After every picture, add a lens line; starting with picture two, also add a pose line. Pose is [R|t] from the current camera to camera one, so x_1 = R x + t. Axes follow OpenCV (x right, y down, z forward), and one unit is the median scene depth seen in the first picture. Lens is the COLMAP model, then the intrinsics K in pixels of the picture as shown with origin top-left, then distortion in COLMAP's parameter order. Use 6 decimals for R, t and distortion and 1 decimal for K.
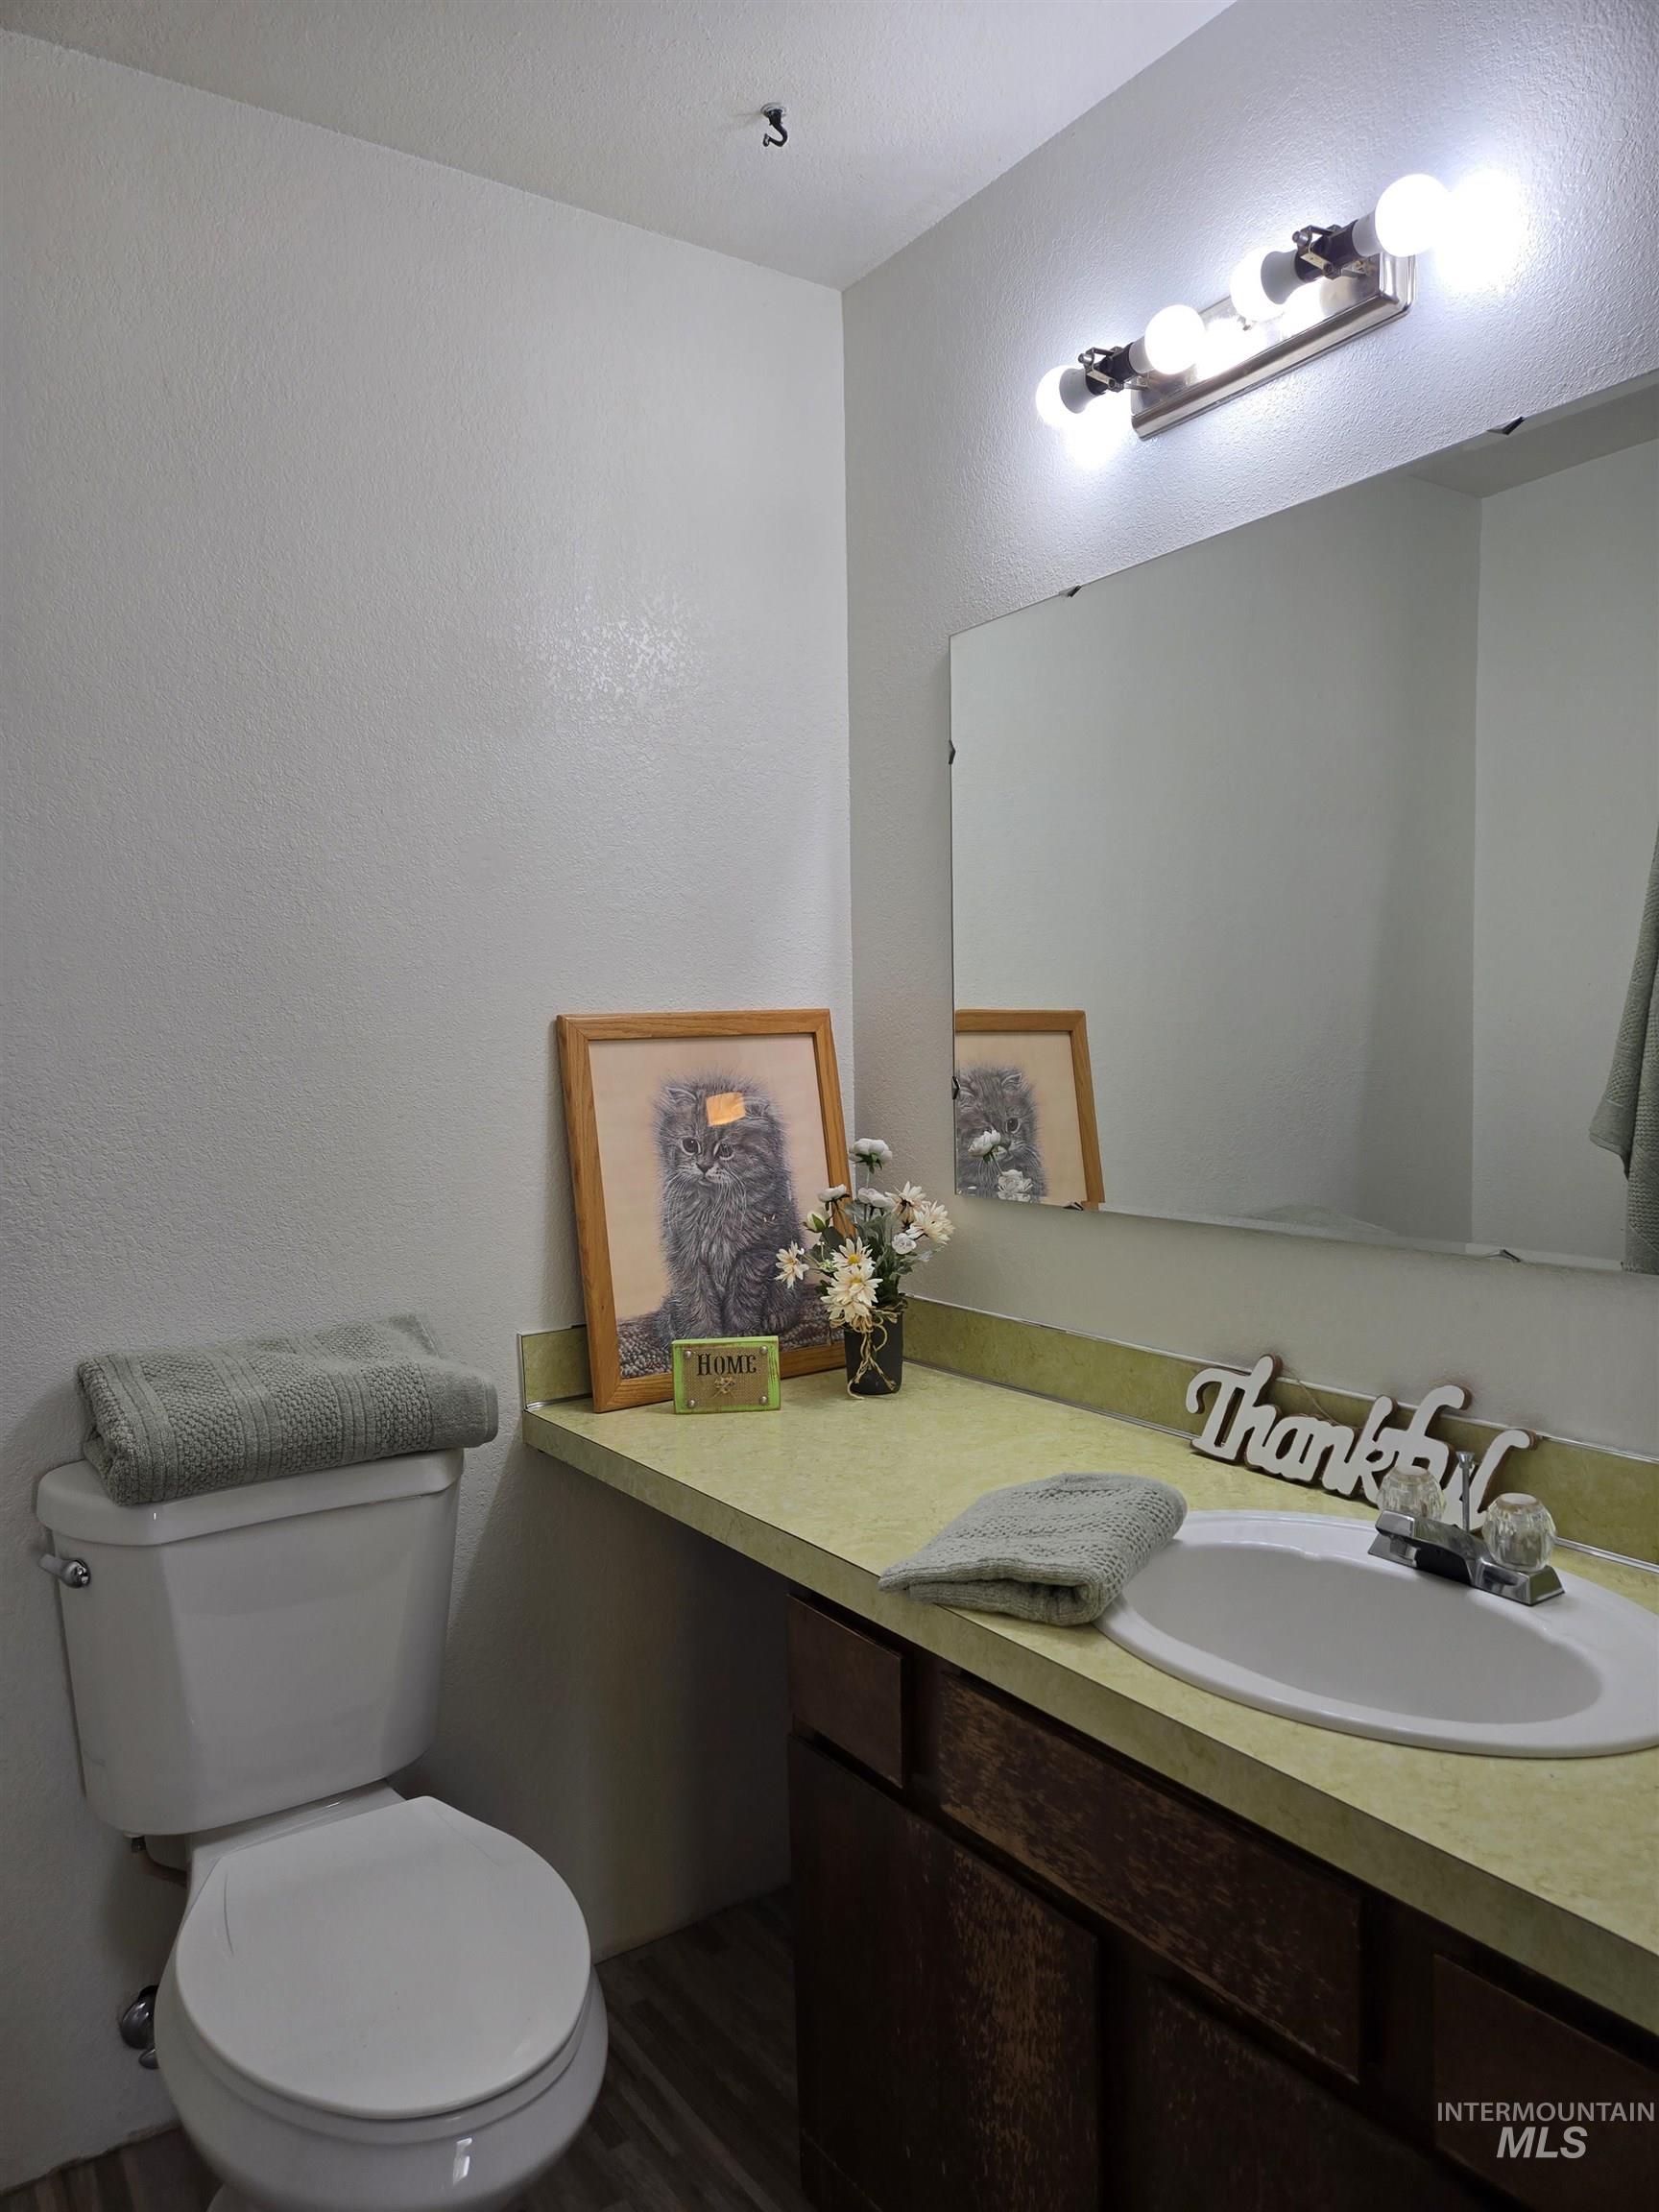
lens RADIAL K [[1461.4, 0, 829.1], [0, 1461.4, 1115.2], [0, 0, 1]] dist [0.066915, -0.052396]
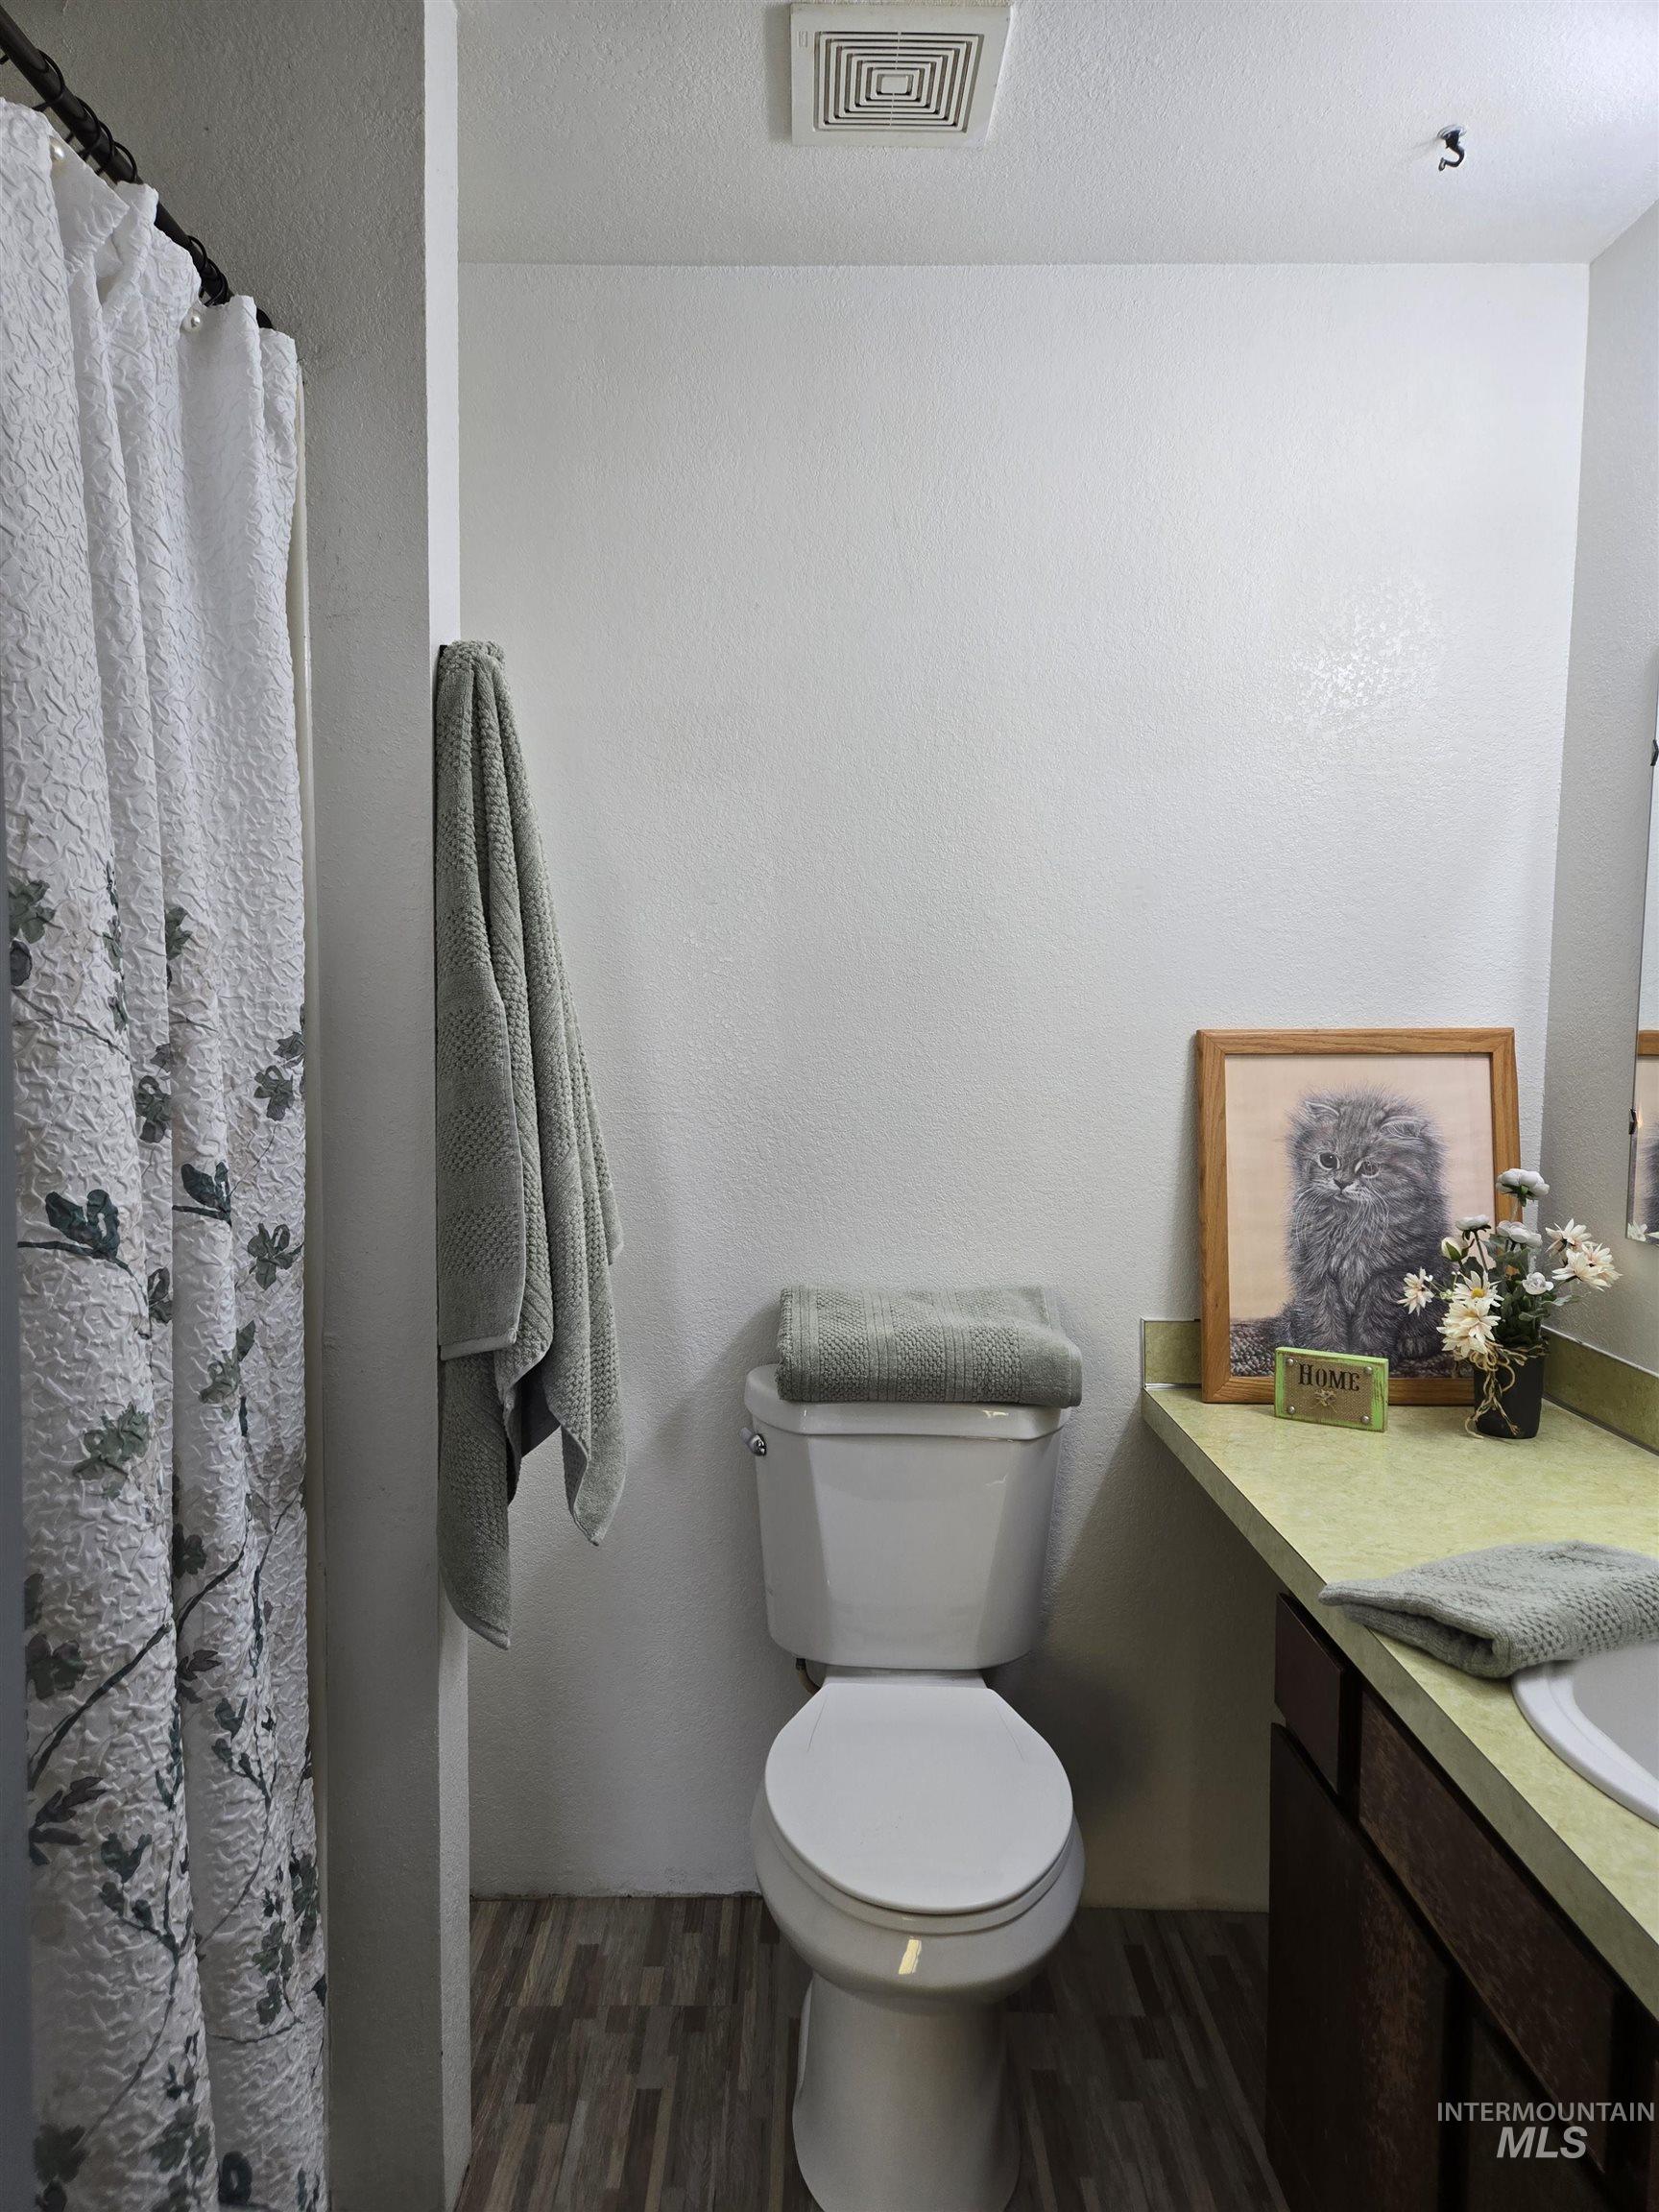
lens RADIAL K [[1461.4, 0, 825.1], [0, 1461.4, 1114.8], [0, 0, 1]] dist [0.066915, -0.052396]
pose [[0.833122, 0.065055, -0.549249, 0.204100], [-0.058824, 0.997848, 0.028962, -0.023776], [0.549952, 0.008180, 0.835156, -0.057097]]
